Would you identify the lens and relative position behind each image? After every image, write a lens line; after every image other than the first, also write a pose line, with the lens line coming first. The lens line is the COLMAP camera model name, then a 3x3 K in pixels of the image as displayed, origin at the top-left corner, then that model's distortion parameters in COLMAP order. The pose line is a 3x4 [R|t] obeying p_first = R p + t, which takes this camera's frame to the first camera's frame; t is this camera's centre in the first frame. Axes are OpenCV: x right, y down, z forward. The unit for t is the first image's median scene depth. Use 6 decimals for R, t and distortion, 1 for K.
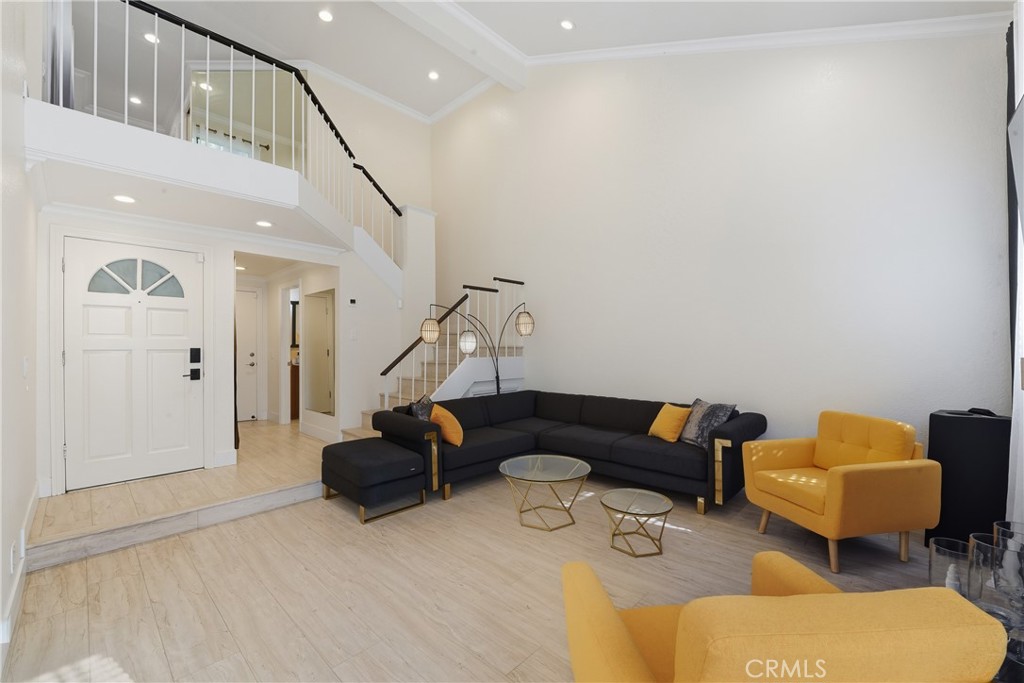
lens RADIAL K [[430.2, 0, 514.4], [0, 430.2, 347.5], [0, 0, 1]] dist [-0.007619, -0.002344]
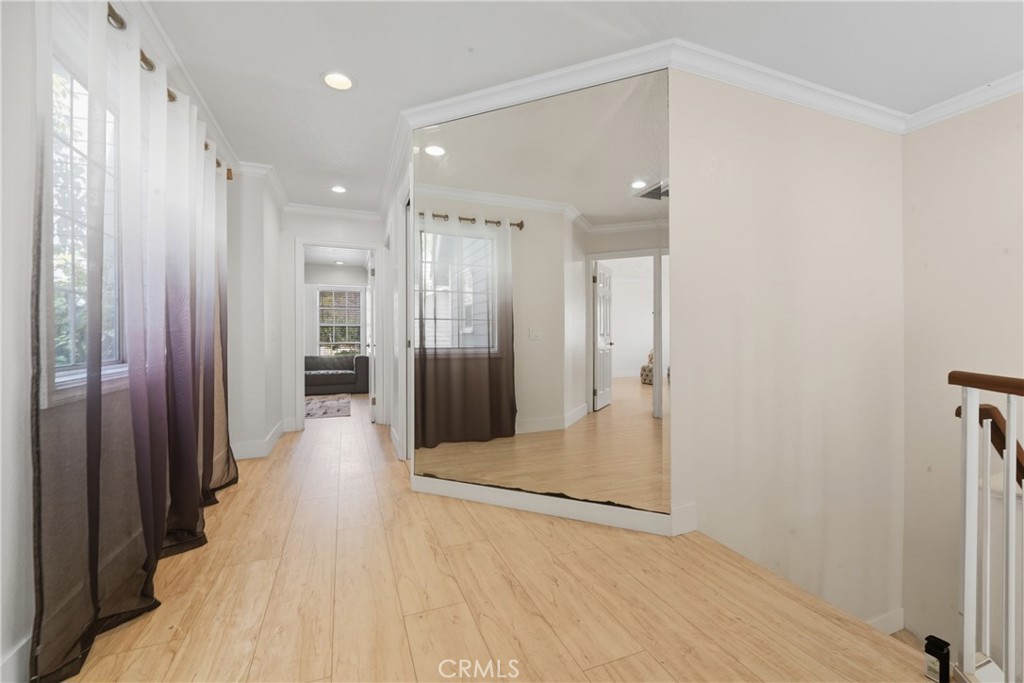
lens RADIAL K [[430.2, 0, 506.7], [0, 430.2, 339.0], [0, 0, 1]] dist [-0.007619, -0.002344]
pose [[0.906395, -0.004142, -0.422411, -0.398405], [0.004539, 0.999990, -0.000066, -0.358725], [0.422407, -0.001858, 0.906404, 0.527785]]
